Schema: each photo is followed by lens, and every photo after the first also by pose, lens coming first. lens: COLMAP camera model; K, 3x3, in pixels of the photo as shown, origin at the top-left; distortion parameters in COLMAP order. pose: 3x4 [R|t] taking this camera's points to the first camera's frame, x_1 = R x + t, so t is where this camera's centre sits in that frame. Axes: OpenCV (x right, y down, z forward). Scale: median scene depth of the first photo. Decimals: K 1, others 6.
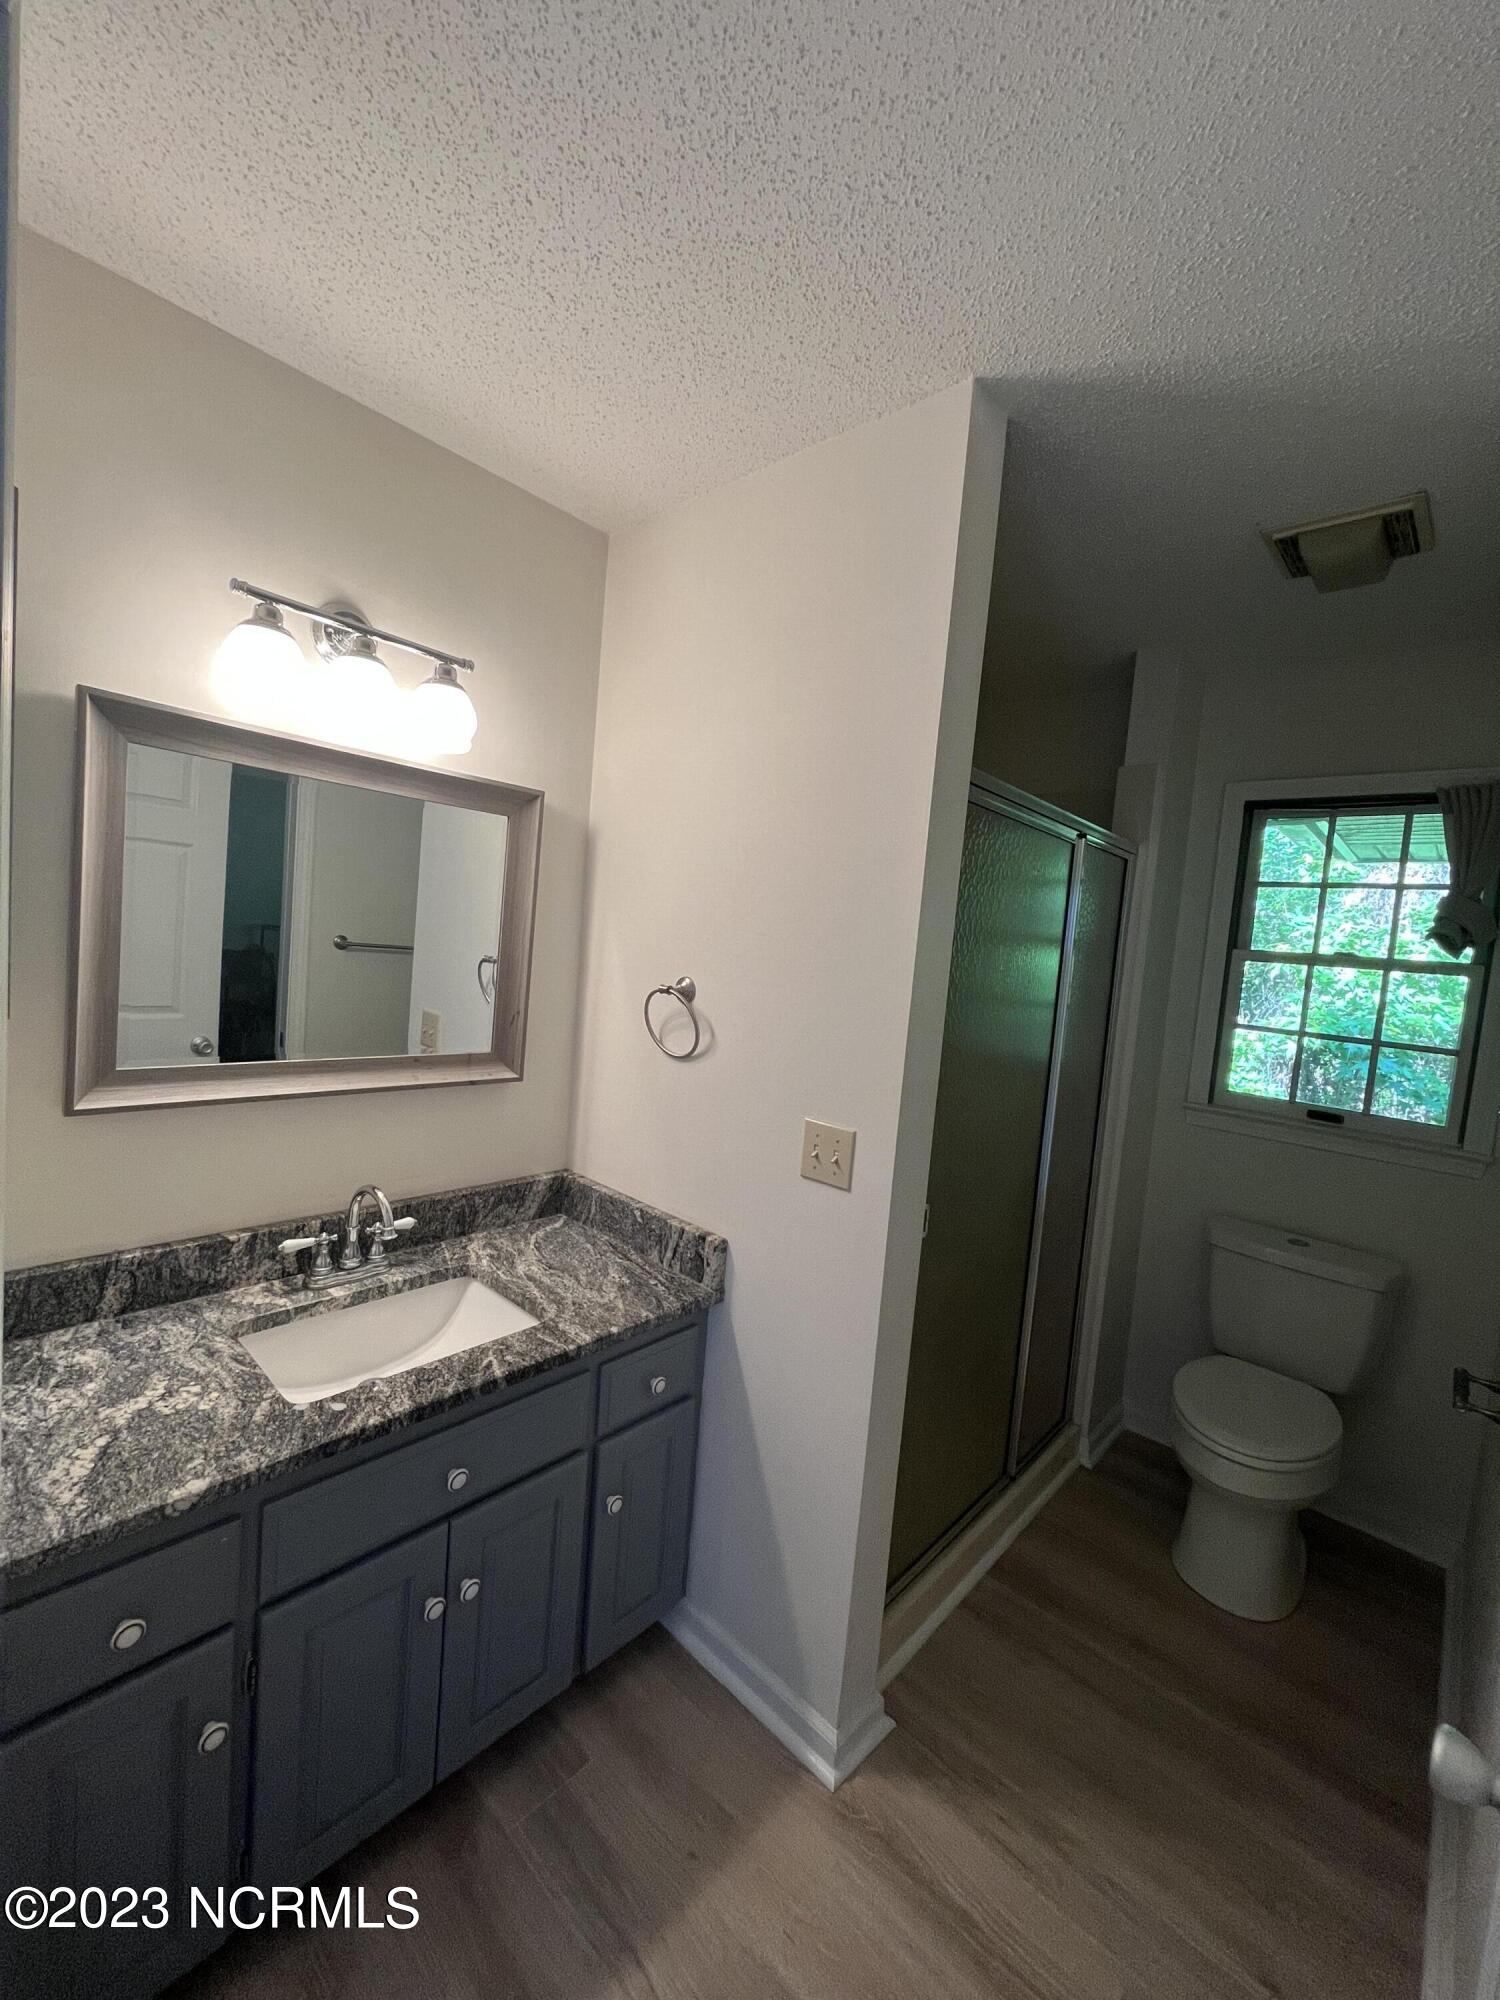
lens RADIAL K [[803.4, 0, 749.1], [0, 803.4, 985.3], [0, 0, 1]] dist [-0.004468, 0.000470]
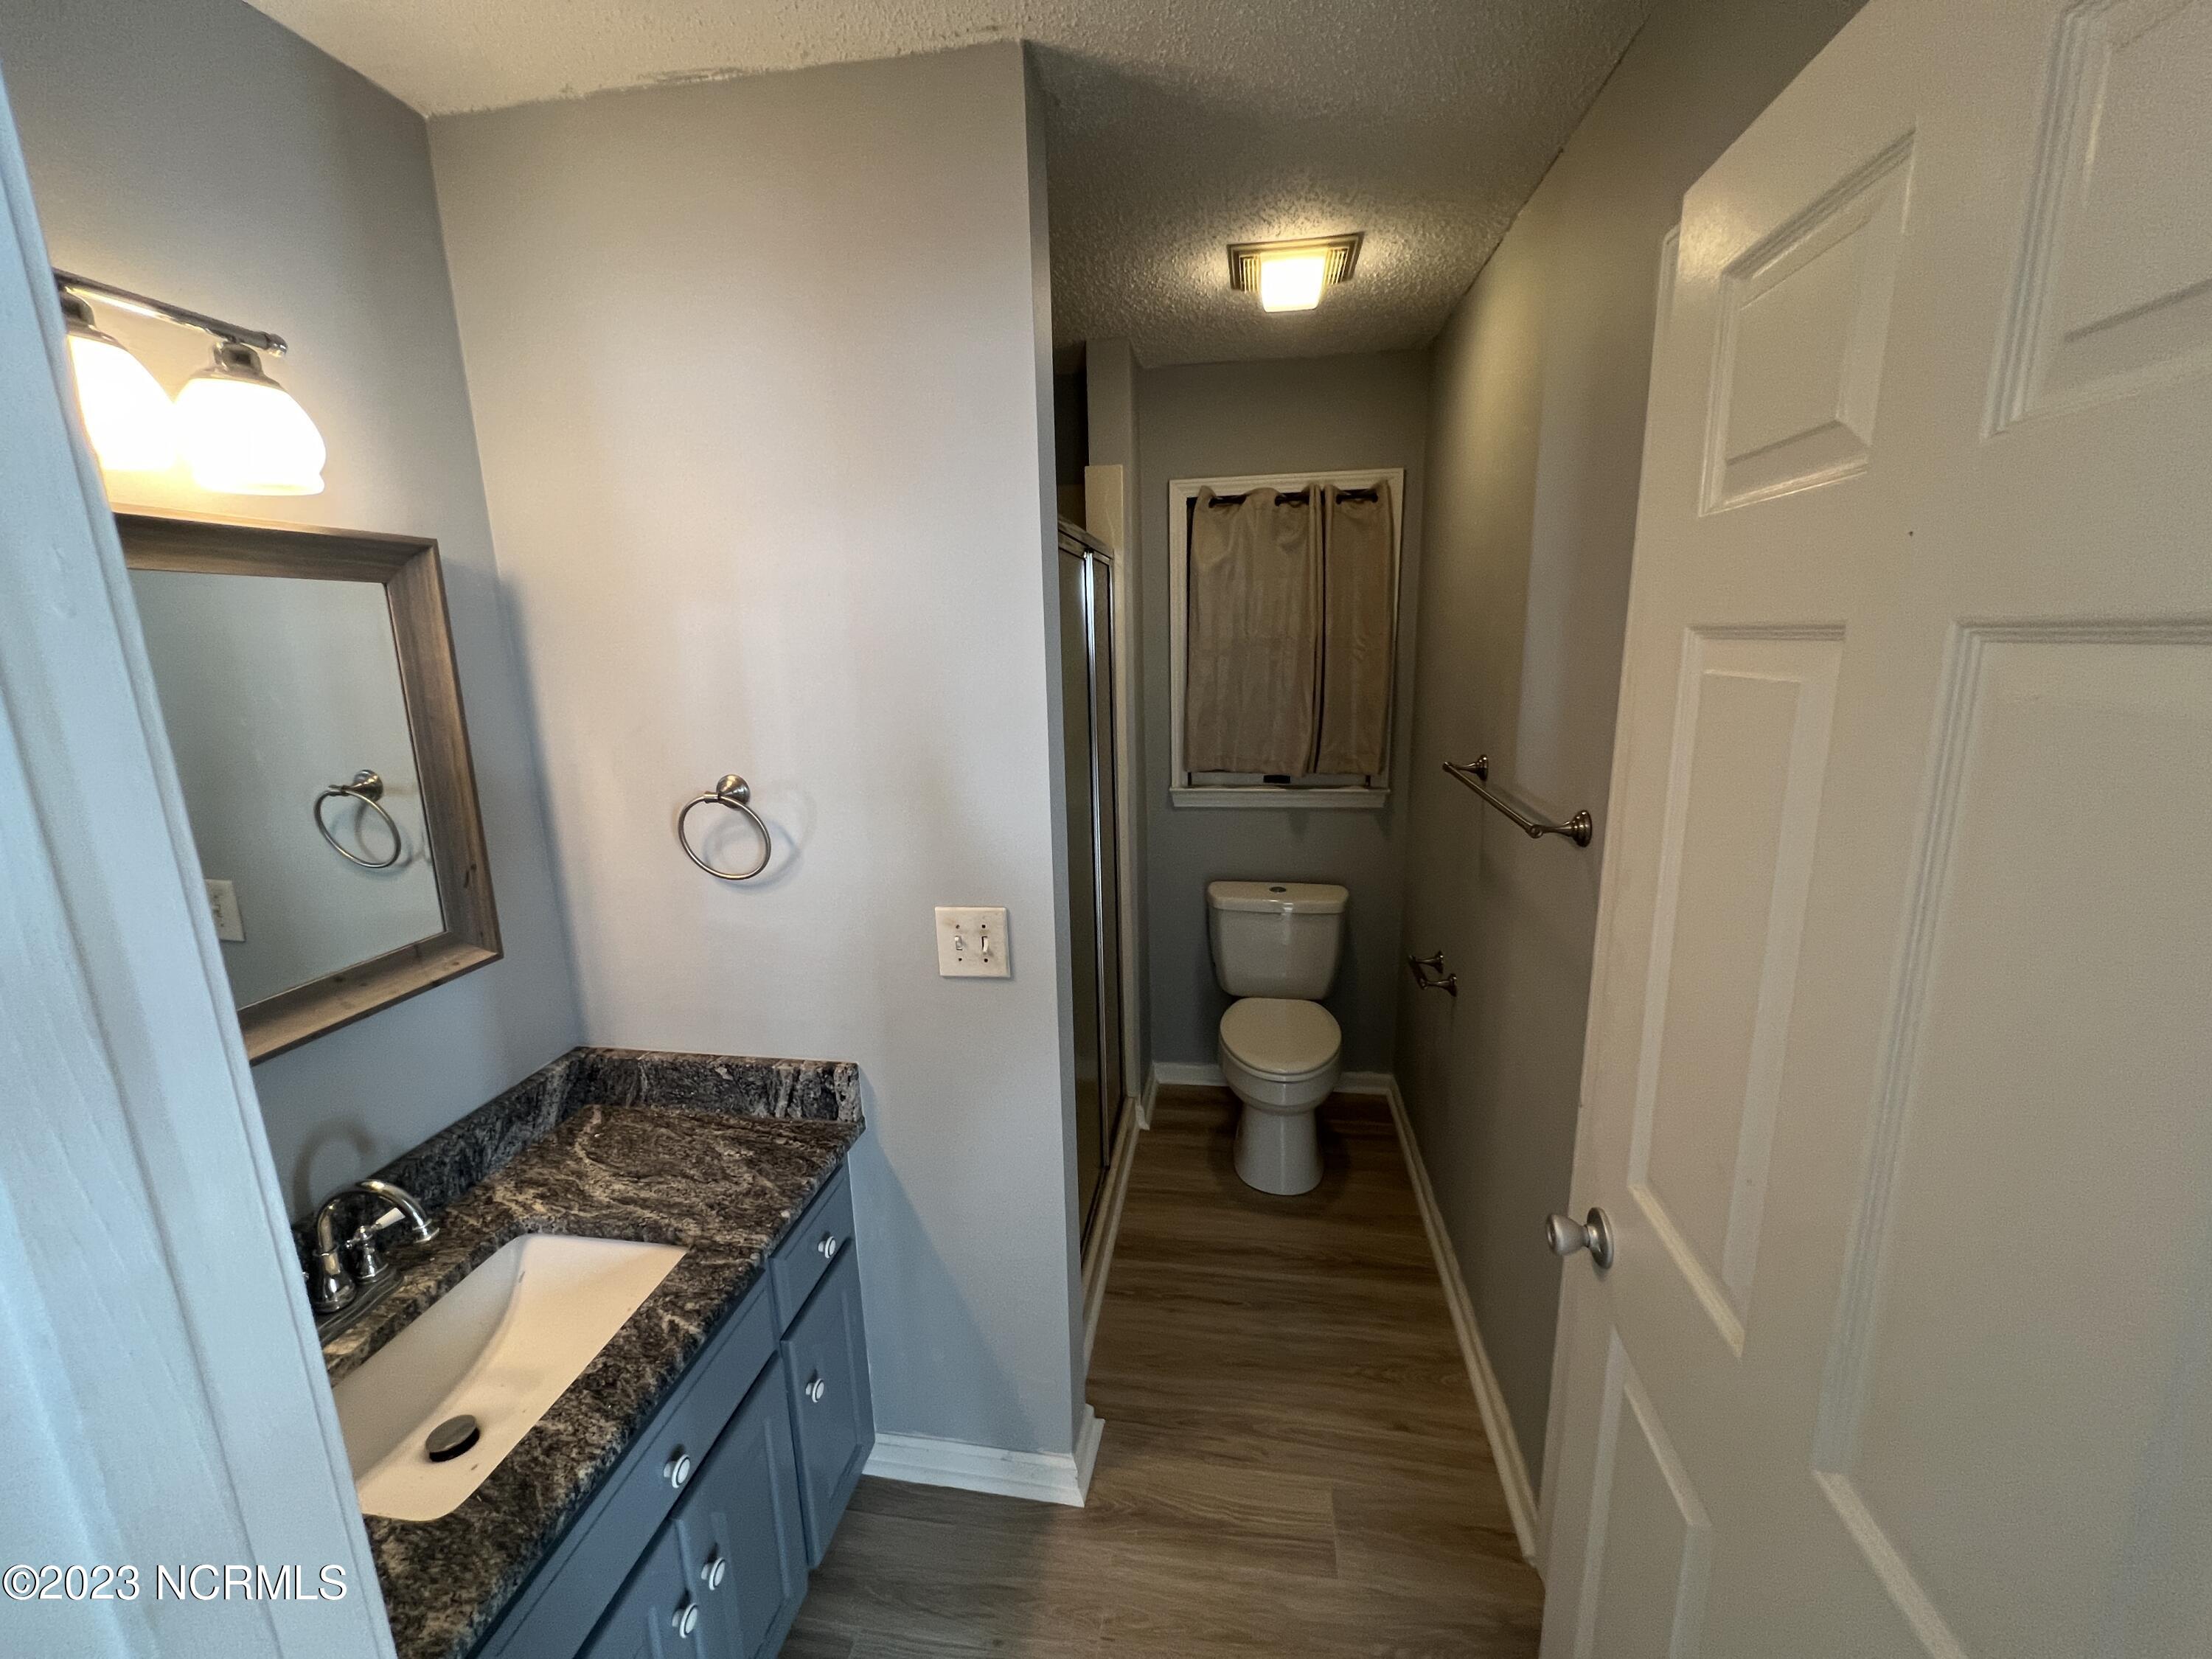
lens RADIAL K [[887.1, 0, 1096.9], [0, 887.1, 811.5], [0, 0, 1]] dist [-0.002271, -0.000074]
pose [[0.831608, -0.210913, 0.513755, -0.242509], [0.127487, 0.972874, 0.193035, -0.102054], [-0.540533, -0.095032, 0.835939, 0.072968]]
